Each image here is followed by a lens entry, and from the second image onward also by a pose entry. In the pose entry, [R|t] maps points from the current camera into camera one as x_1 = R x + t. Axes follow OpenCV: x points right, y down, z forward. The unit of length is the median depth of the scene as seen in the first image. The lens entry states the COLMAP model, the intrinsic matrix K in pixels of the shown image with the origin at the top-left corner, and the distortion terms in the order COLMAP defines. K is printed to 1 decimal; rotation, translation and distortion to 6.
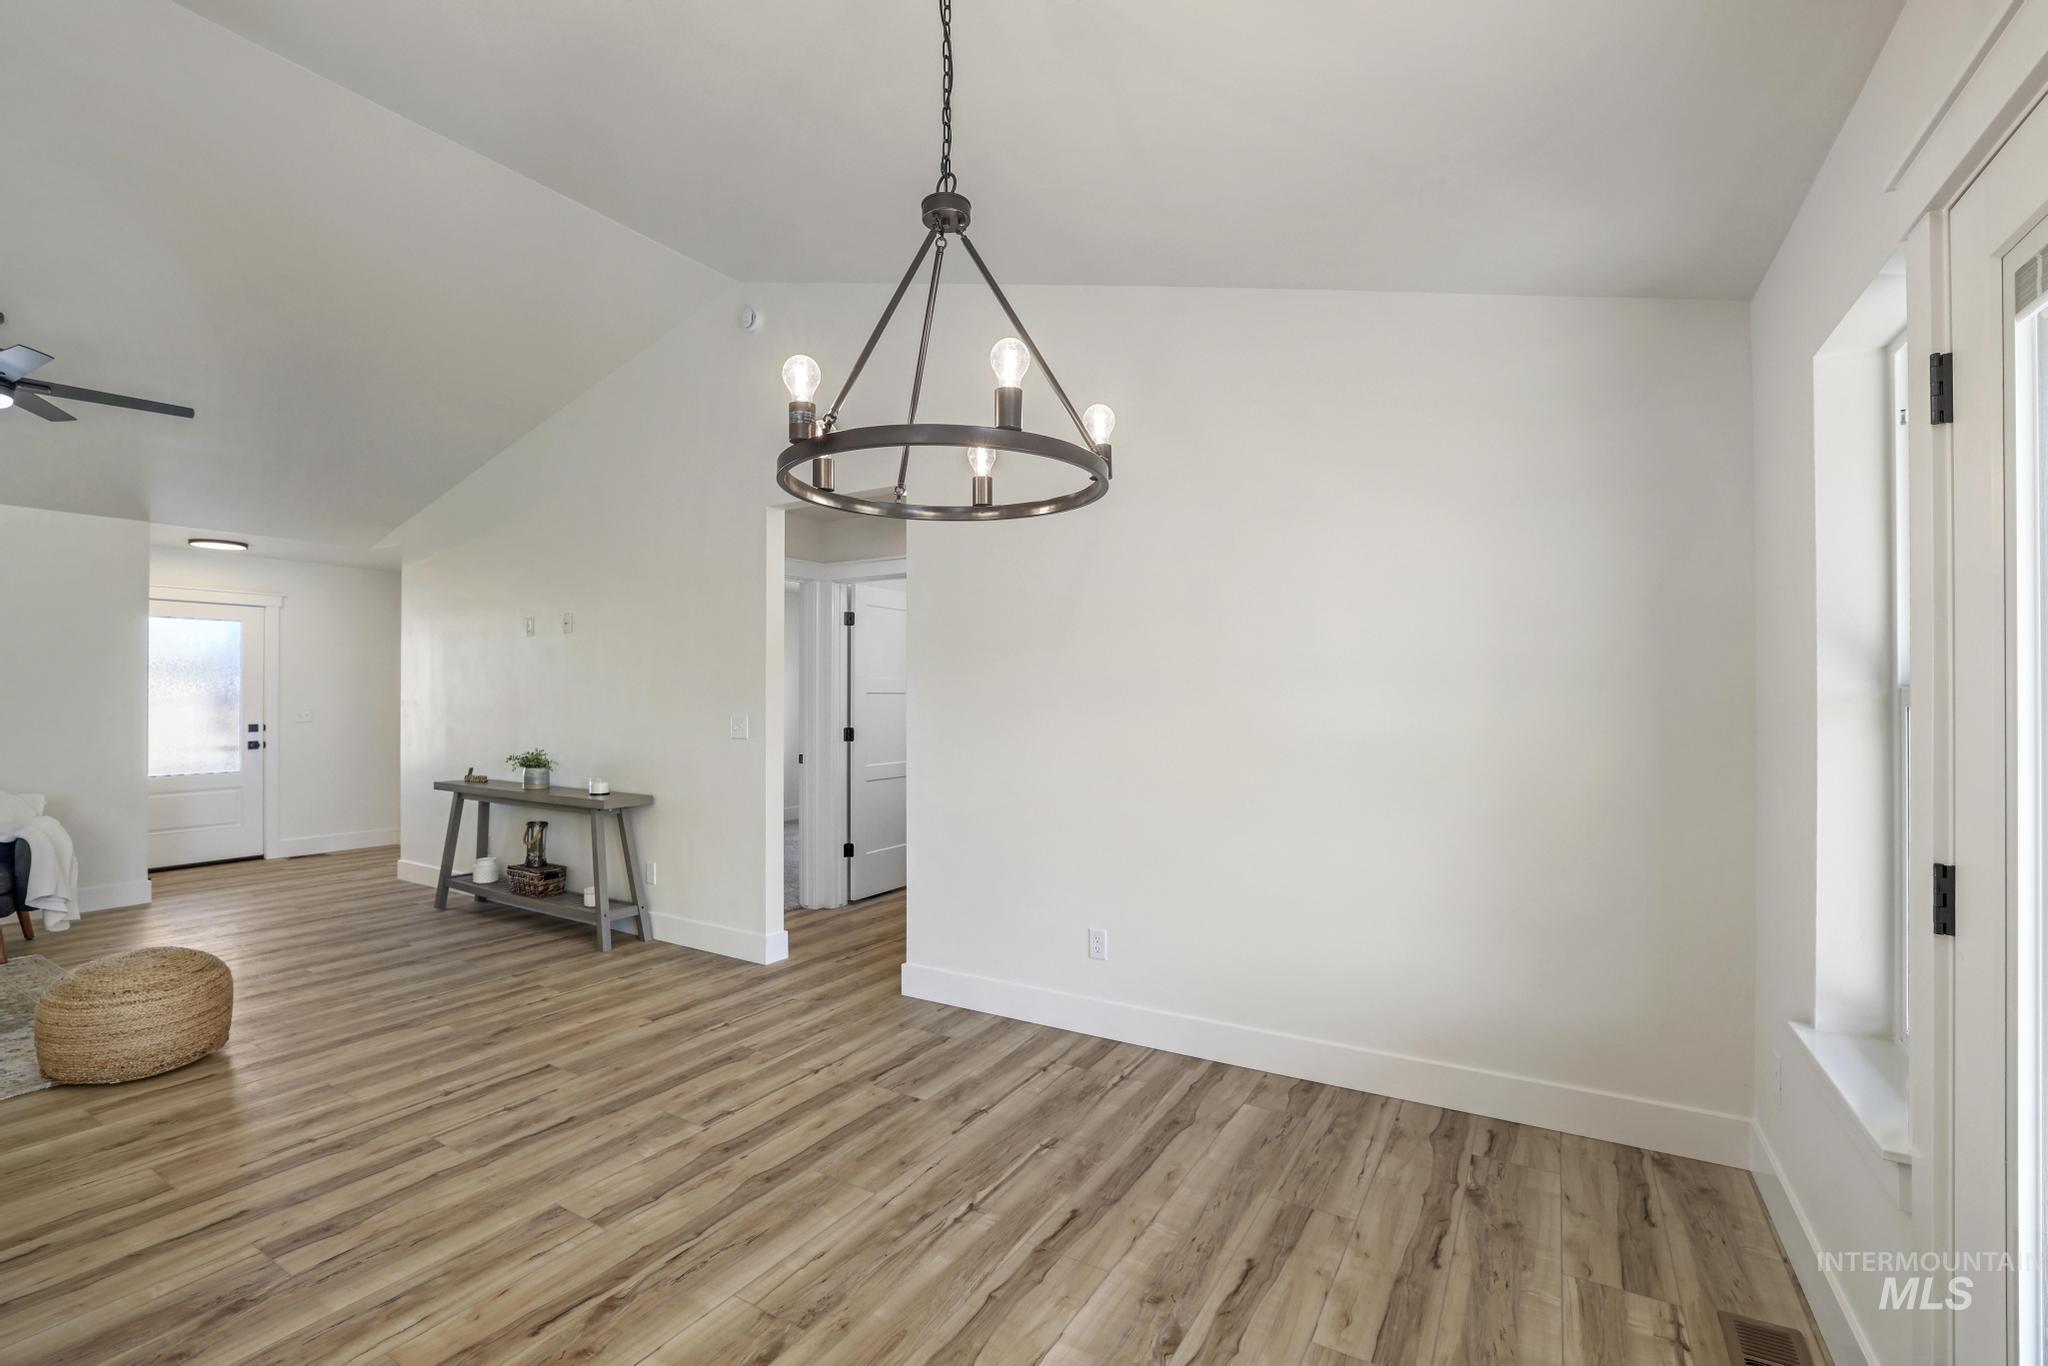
lens RADIAL K [[868.1, 0, 1020.3], [0, 868.1, 732.0], [0, 0, 1]] dist [-0.000095, 0.000171]
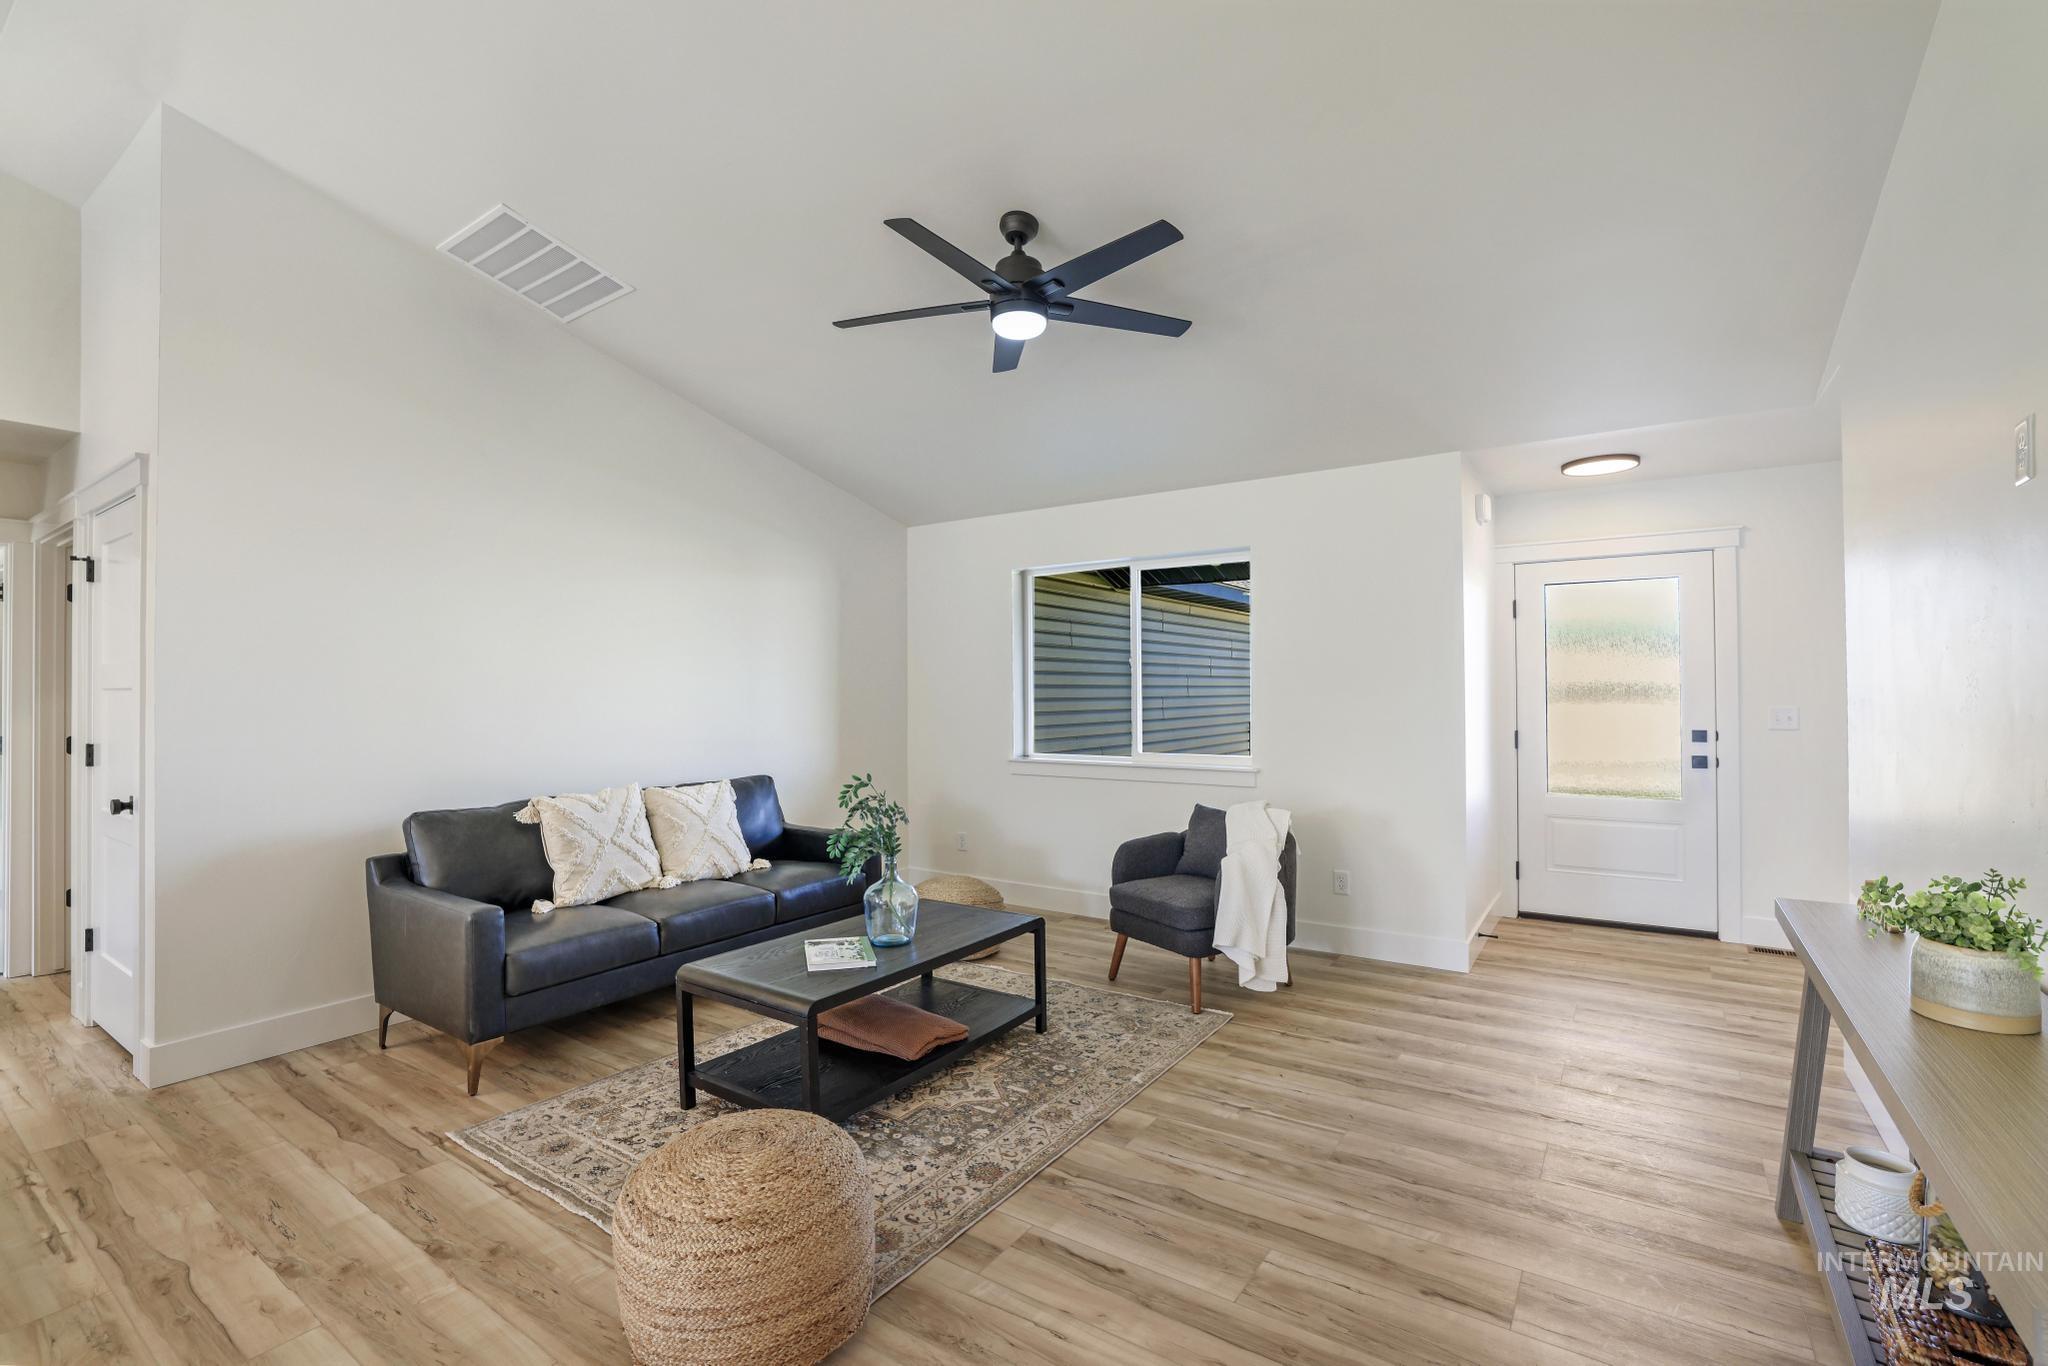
lens RADIAL K [[885.7, 0, 1017.3], [0, 885.7, 694.3], [0, 0, 1]] dist [-0.011246, 0.000085]
pose [[-0.071257, -0.022548, -0.997203, -0.266293], [-0.019892, 0.999578, -0.021180, -0.017256], [0.997260, 0.018327, -0.071675, 0.779529]]
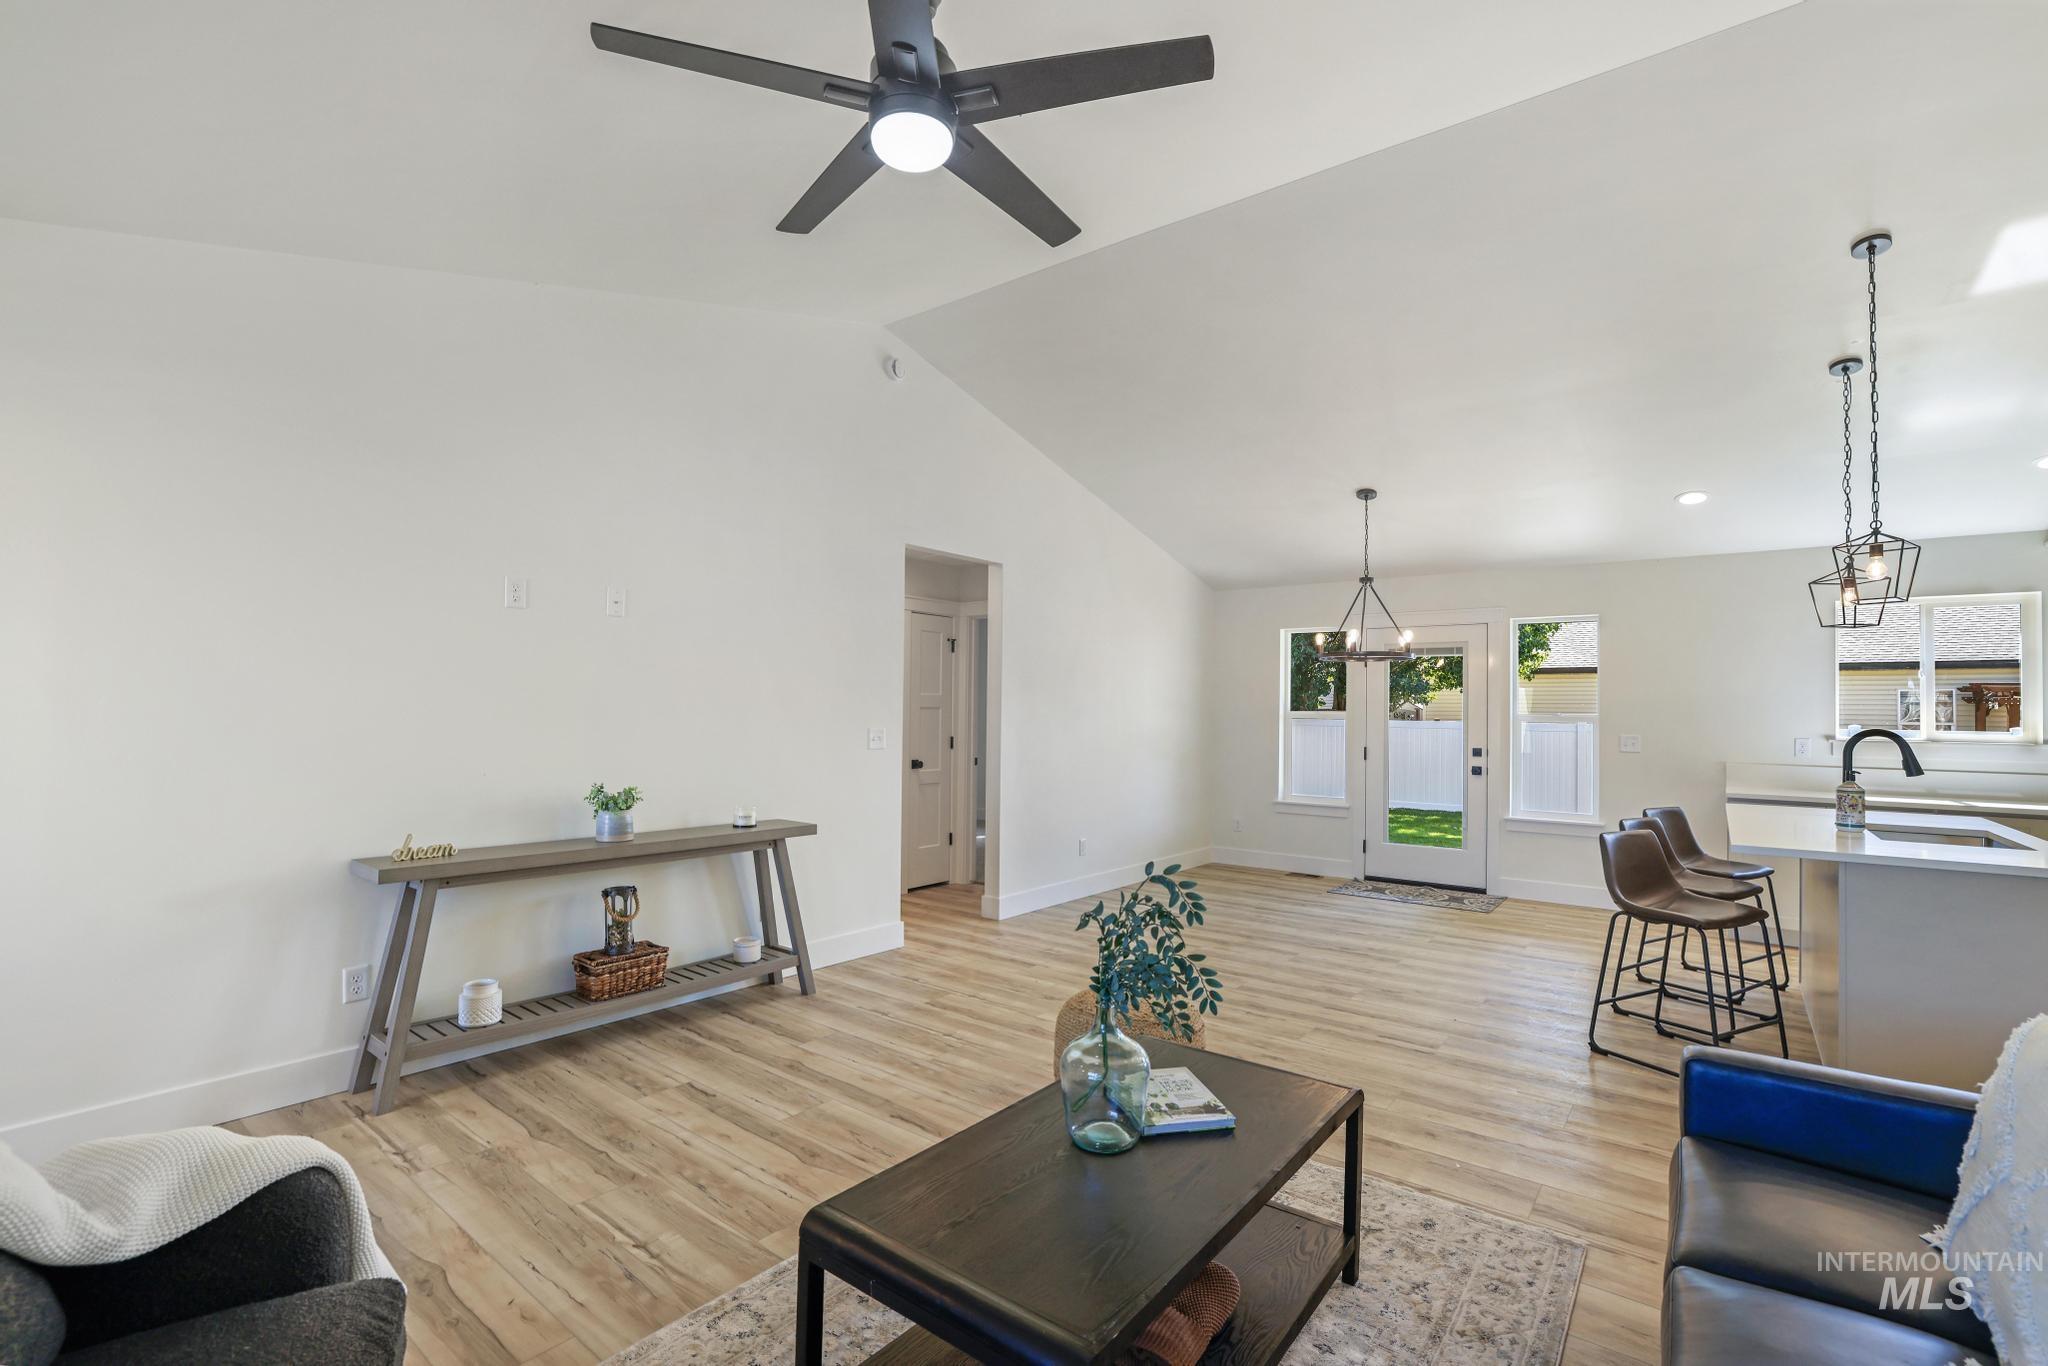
lens RADIAL K [[916.3, 0, 1010.5], [0, 916.3, 697.1], [0, 0, 1]] dist [-0.028868, 0.000158]
pose [[0.139641, 0.000496, 0.990202, -1.307835], [0.017138, 0.999849, -0.002918, -0.042449], [-0.990054, 0.017378, 0.139612, 0.628681]]
